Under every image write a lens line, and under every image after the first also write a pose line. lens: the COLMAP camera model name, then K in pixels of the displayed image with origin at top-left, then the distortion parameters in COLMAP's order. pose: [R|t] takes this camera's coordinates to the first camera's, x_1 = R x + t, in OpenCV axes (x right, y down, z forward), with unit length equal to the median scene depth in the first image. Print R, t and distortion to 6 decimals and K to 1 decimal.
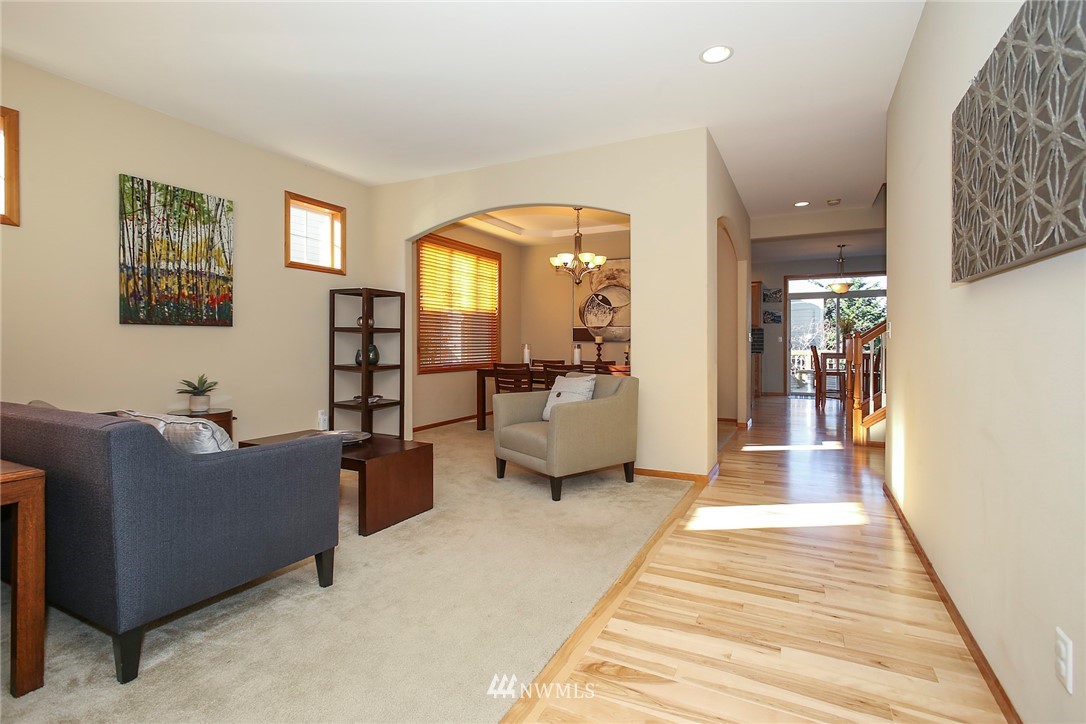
lens RADIAL K [[520.6, 0, 564.5], [0, 520.6, 344.7], [0, 0, 1]] dist [-0.008643, 0.005732]
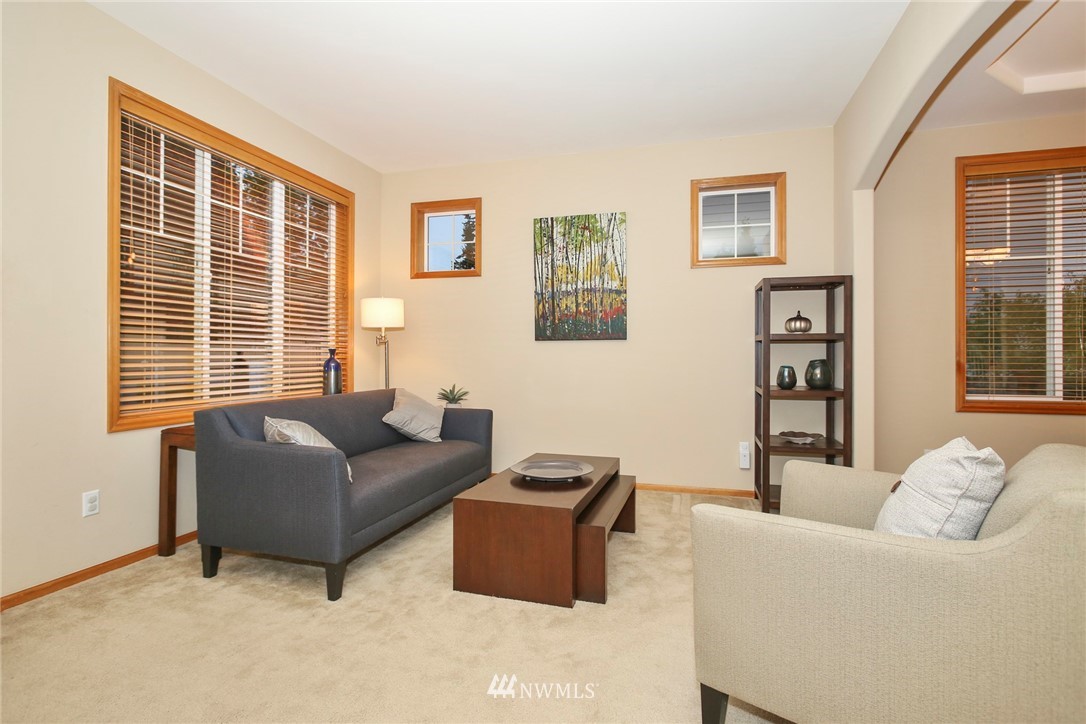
lens RADIAL K [[520.6, 0, 547.9], [0, 520.6, 346.8], [0, 0, 1]] dist [-0.008643, 0.005732]
pose [[0.168643, -0.016438, -0.985540, 0.321083], [-0.002256, 0.999852, -0.017063, -0.004306], [0.985675, 0.005101, 0.168581, 0.733038]]
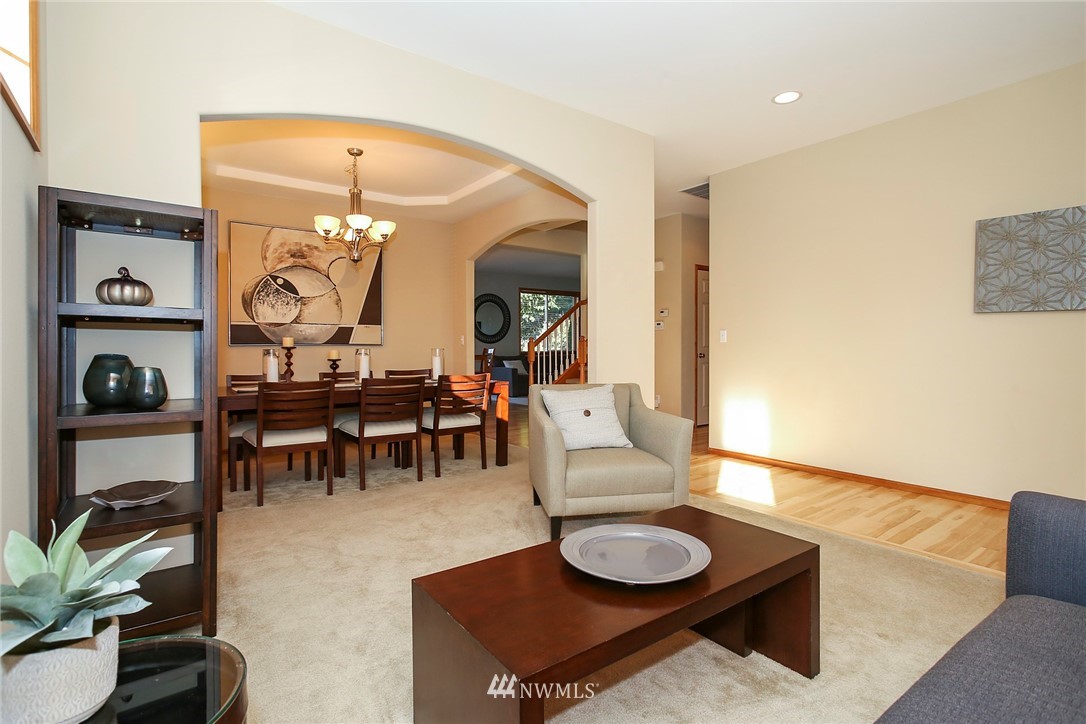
lens RADIAL K [[520.6, 0, 553.1], [0, 520.6, 355.8], [0, 0, 1]] dist [-0.008643, 0.005732]
pose [[0.469492, -0.018736, 0.882738, -0.758840], [0.004026, 0.999810, 0.019079, -0.005575], [-0.882927, -0.005403, 0.469478, 0.711591]]
